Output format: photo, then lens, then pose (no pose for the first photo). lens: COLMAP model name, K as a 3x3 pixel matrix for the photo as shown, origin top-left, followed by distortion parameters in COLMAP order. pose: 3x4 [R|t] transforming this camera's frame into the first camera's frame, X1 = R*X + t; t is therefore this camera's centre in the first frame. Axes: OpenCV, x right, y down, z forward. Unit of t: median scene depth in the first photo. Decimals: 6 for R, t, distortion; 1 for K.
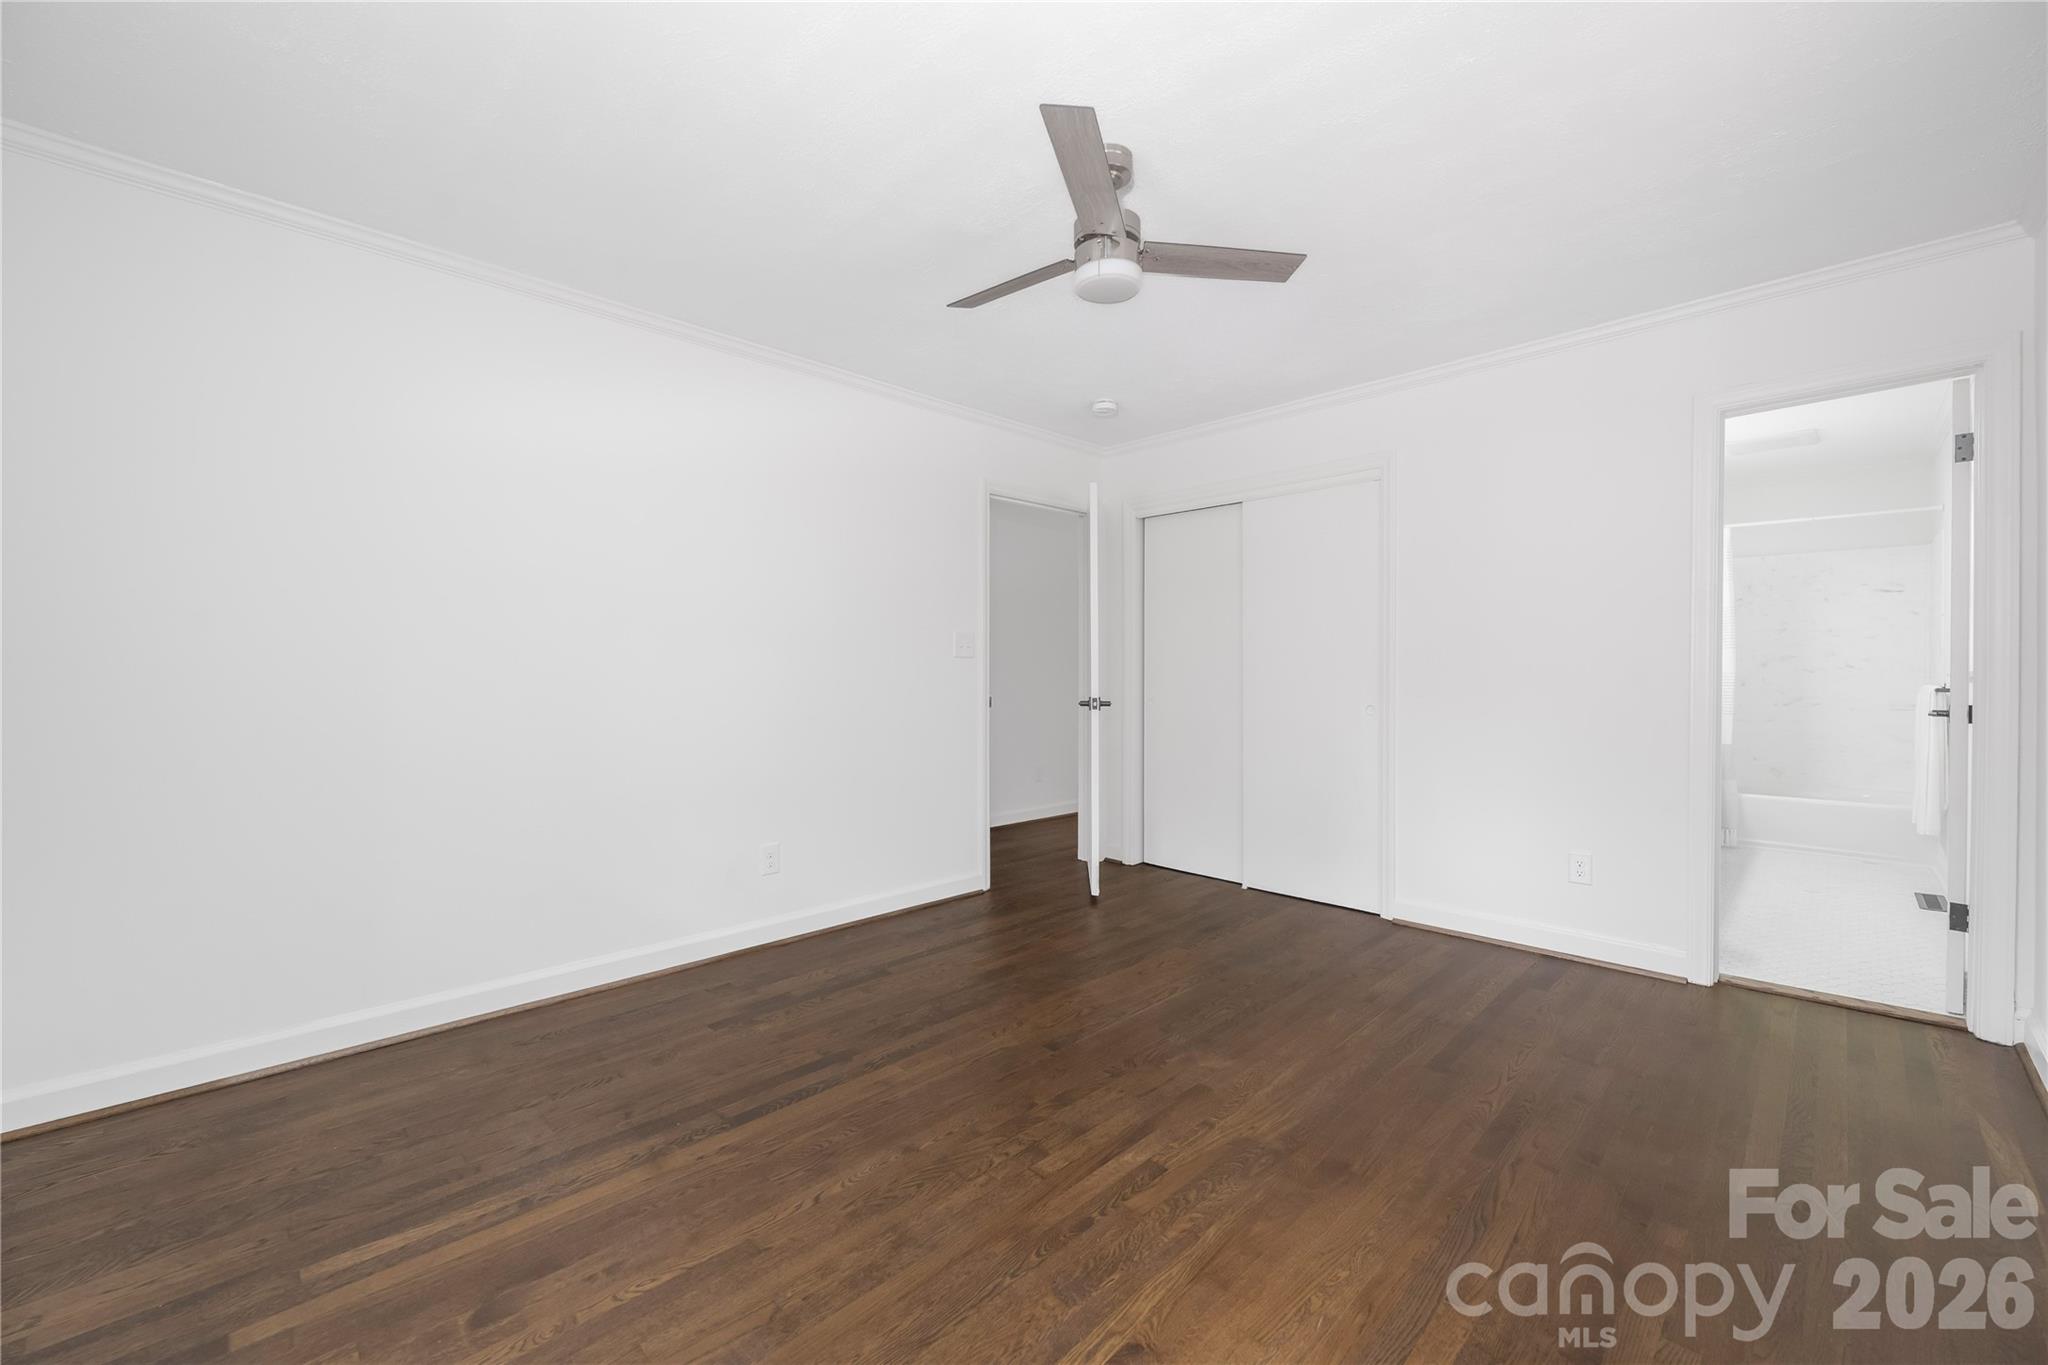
lens RADIAL K [[822.2, 0, 1018.7], [0, 822.2, 678.6], [0, 0, 1]] dist [-0.002255, 0.000149]
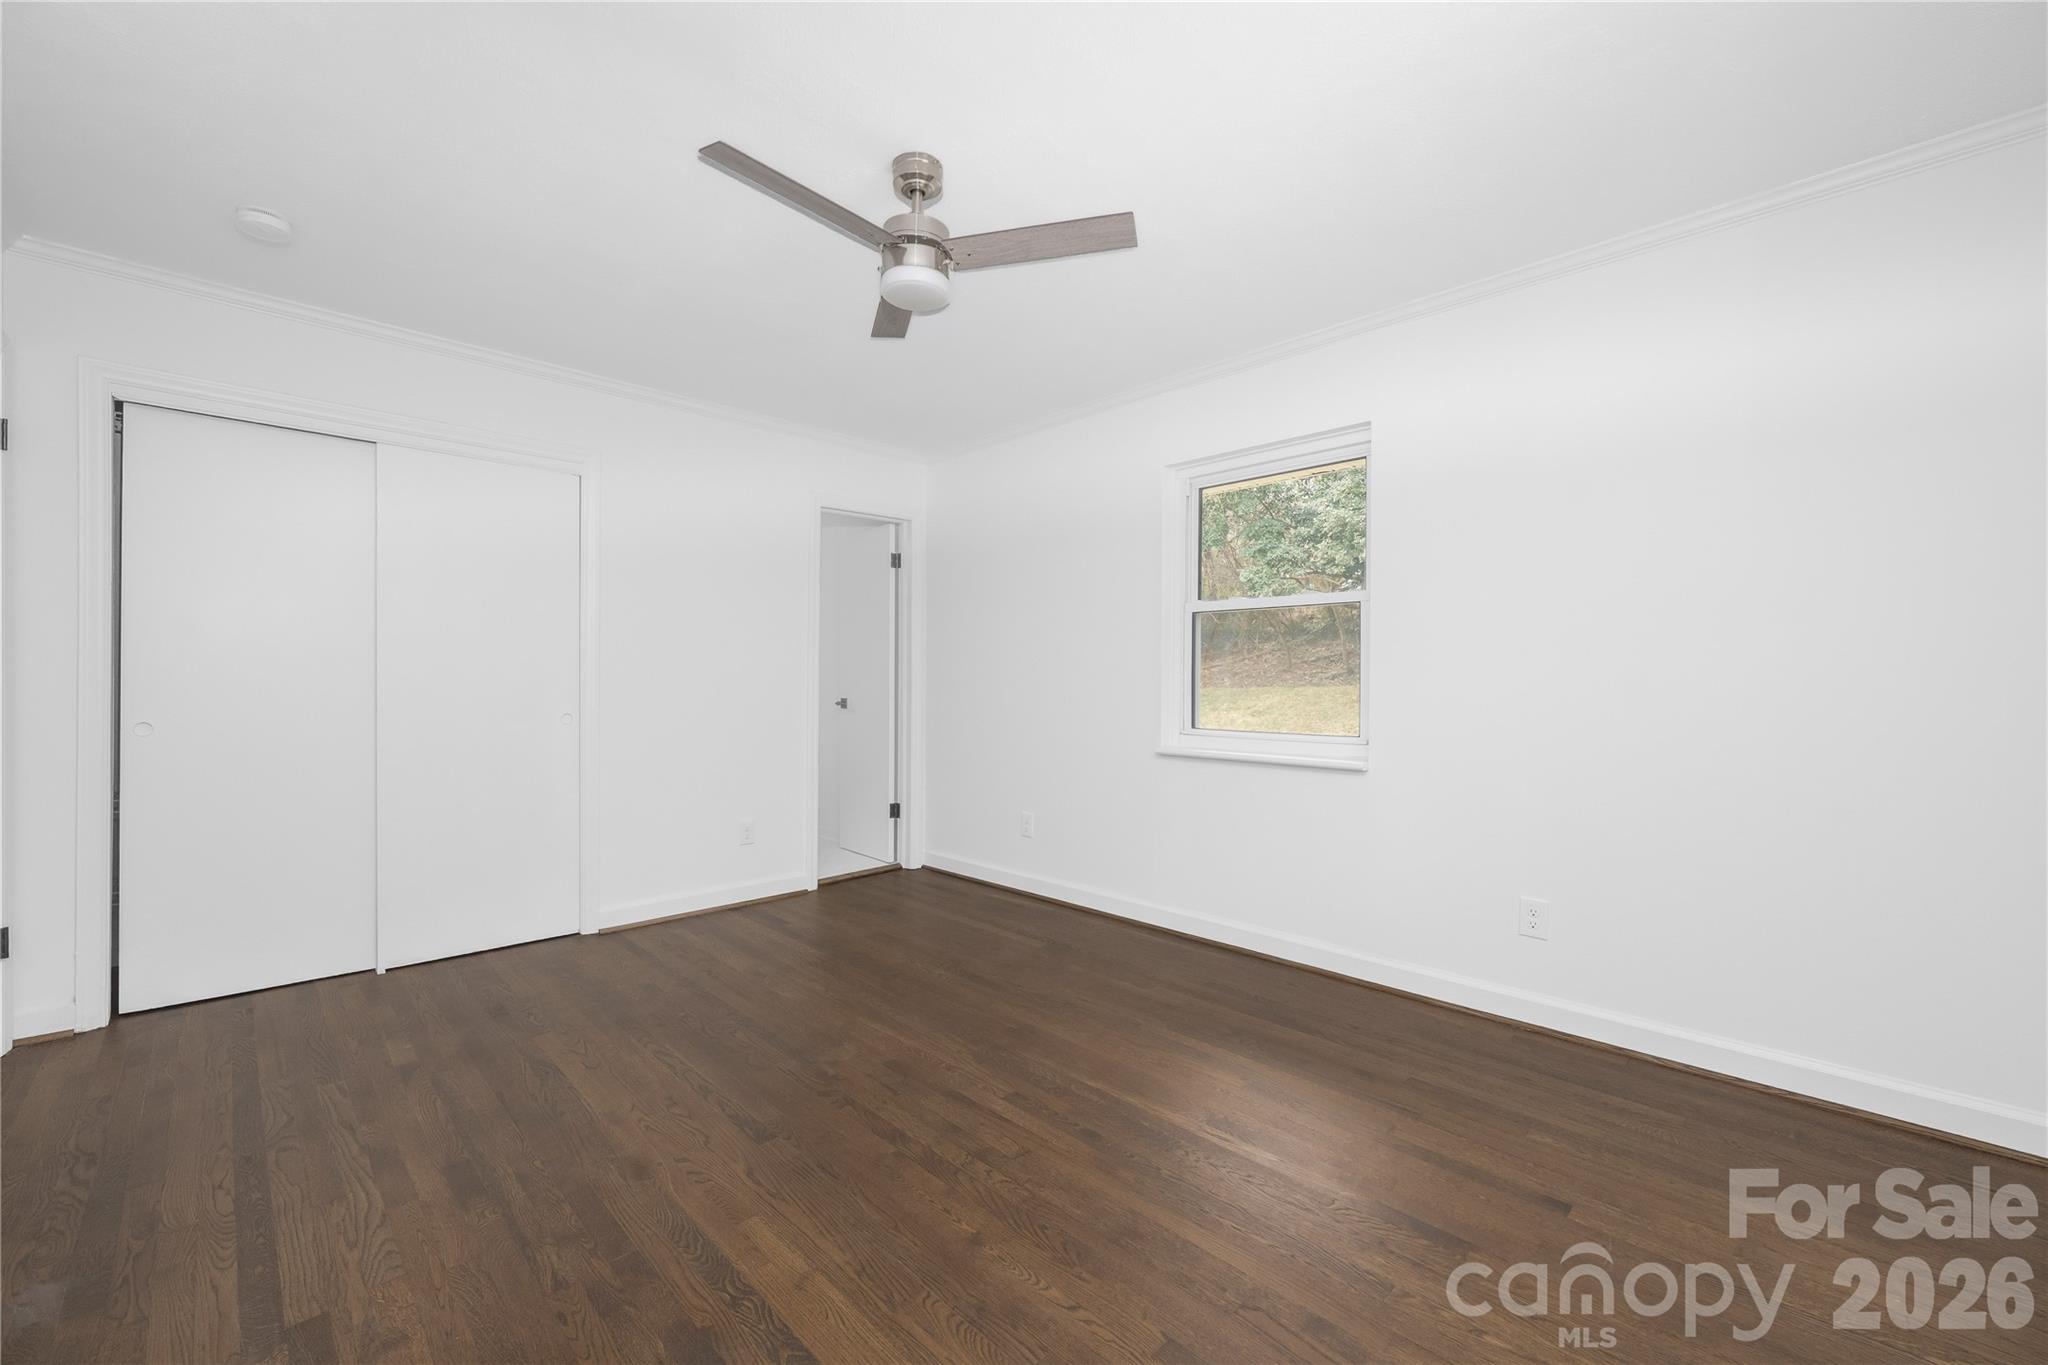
lens RADIAL K [[822.2, 0, 1018.7], [0, 822.2, 678.6], [0, 0, 1]] dist [-0.002255, 0.000149]
pose [[0.008735, 0.002542, 0.999959, -0.775640], [0.005495, 0.999982, -0.002590, 0.000770], [-0.999947, 0.005518, 0.008721, 0.752300]]
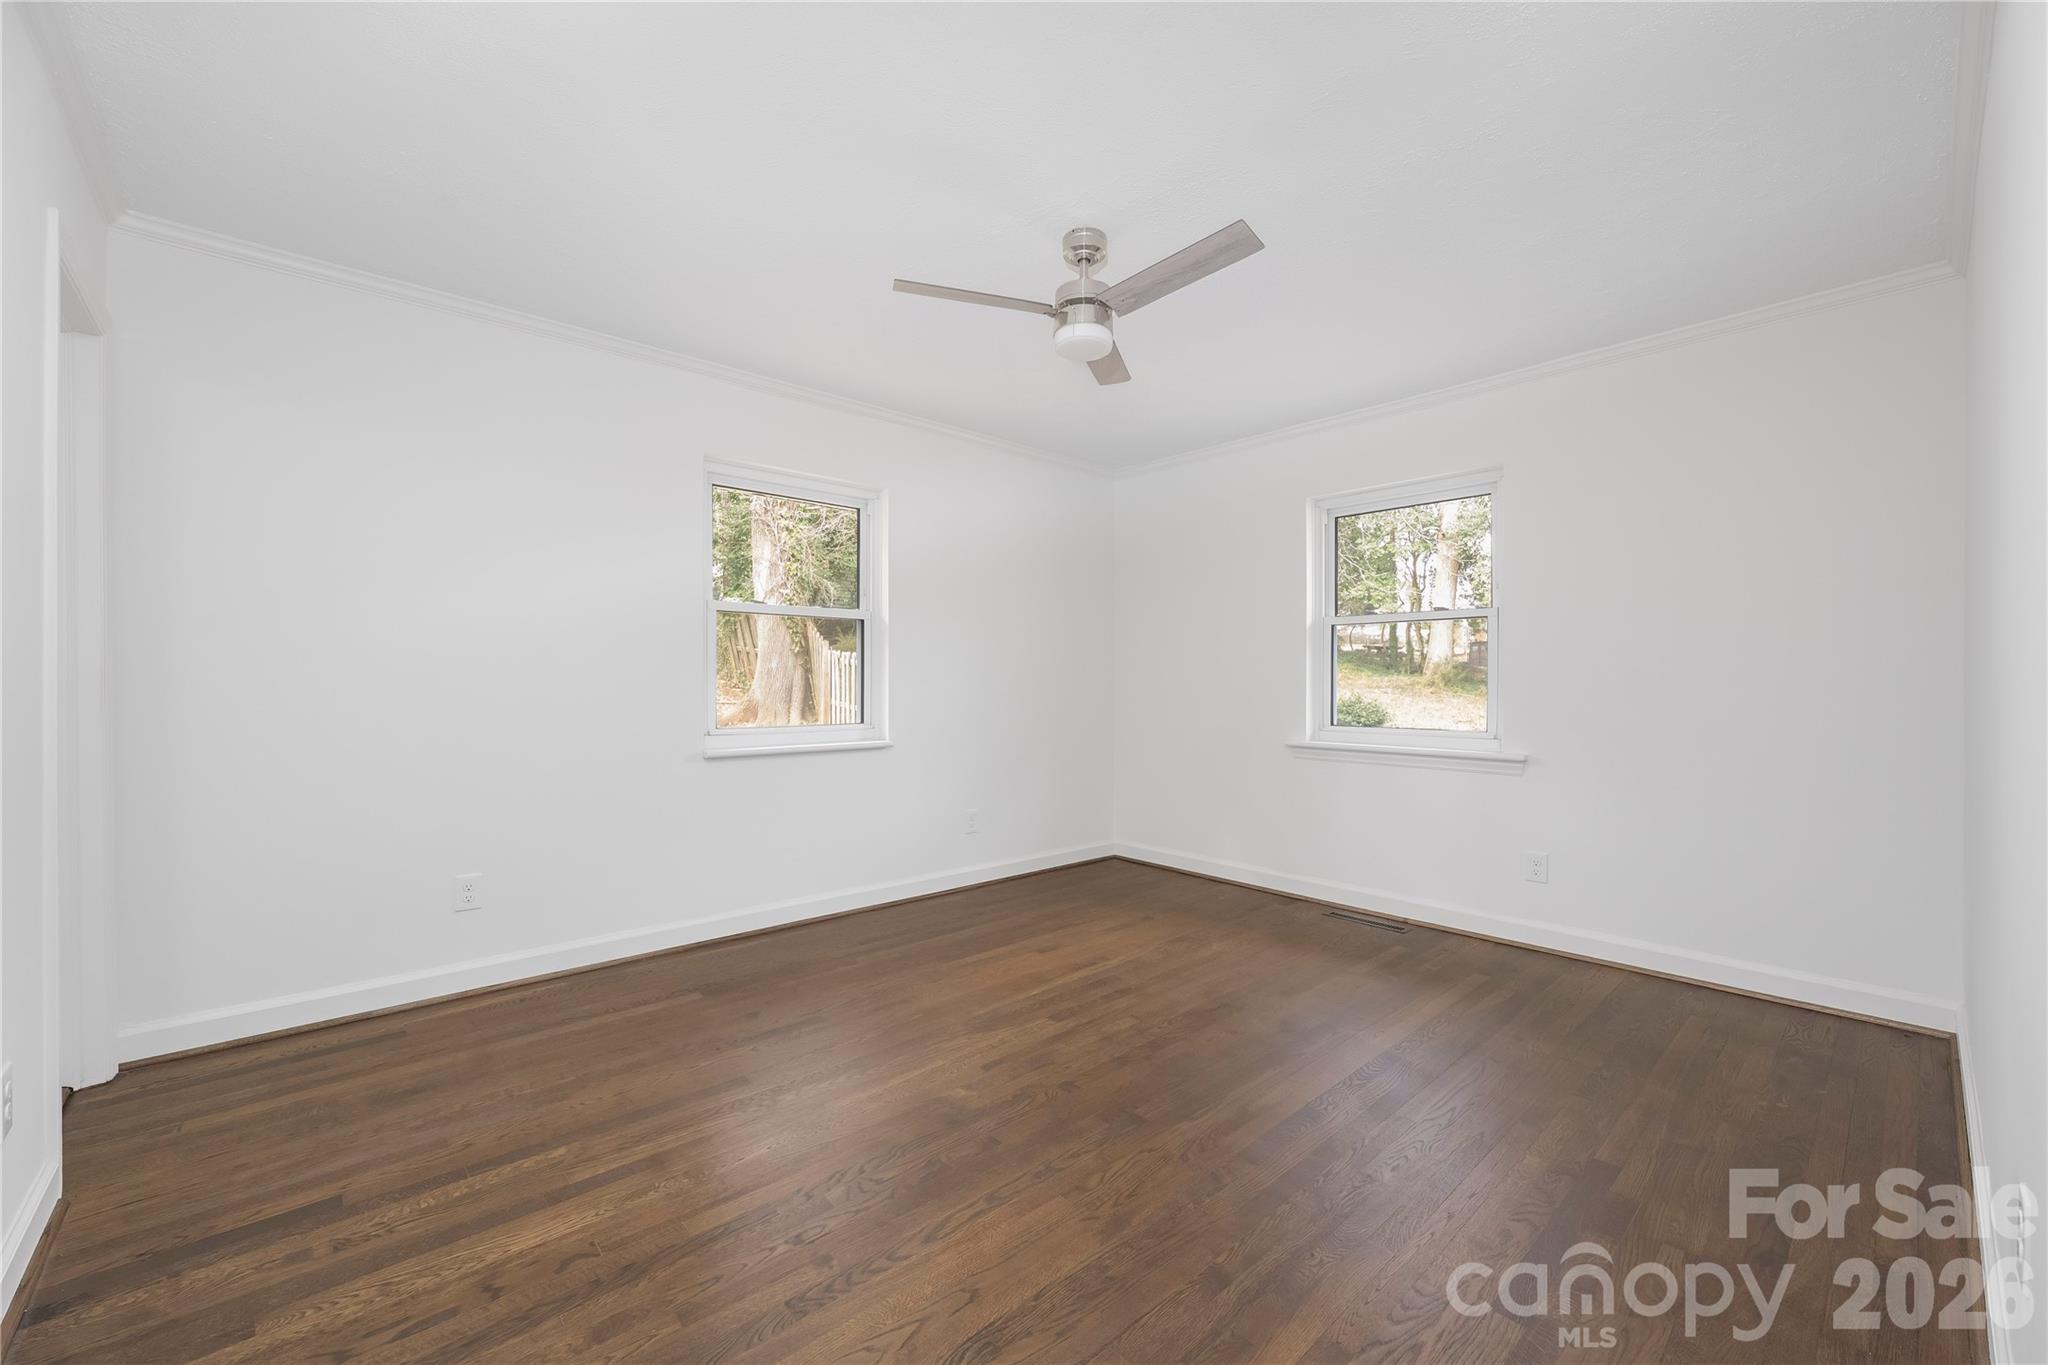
lens RADIAL K [[799.9, 0, 1011.0], [0, 799.9, 683.5], [0, 0, 1]] dist [-0.000187, 0.000083]
pose [[-0.998091, -0.005600, 0.061511, 0.123226], [-0.004795, 0.999901, 0.013240, -0.011861], [-0.061579, 0.012919, -0.998019, 1.851637]]
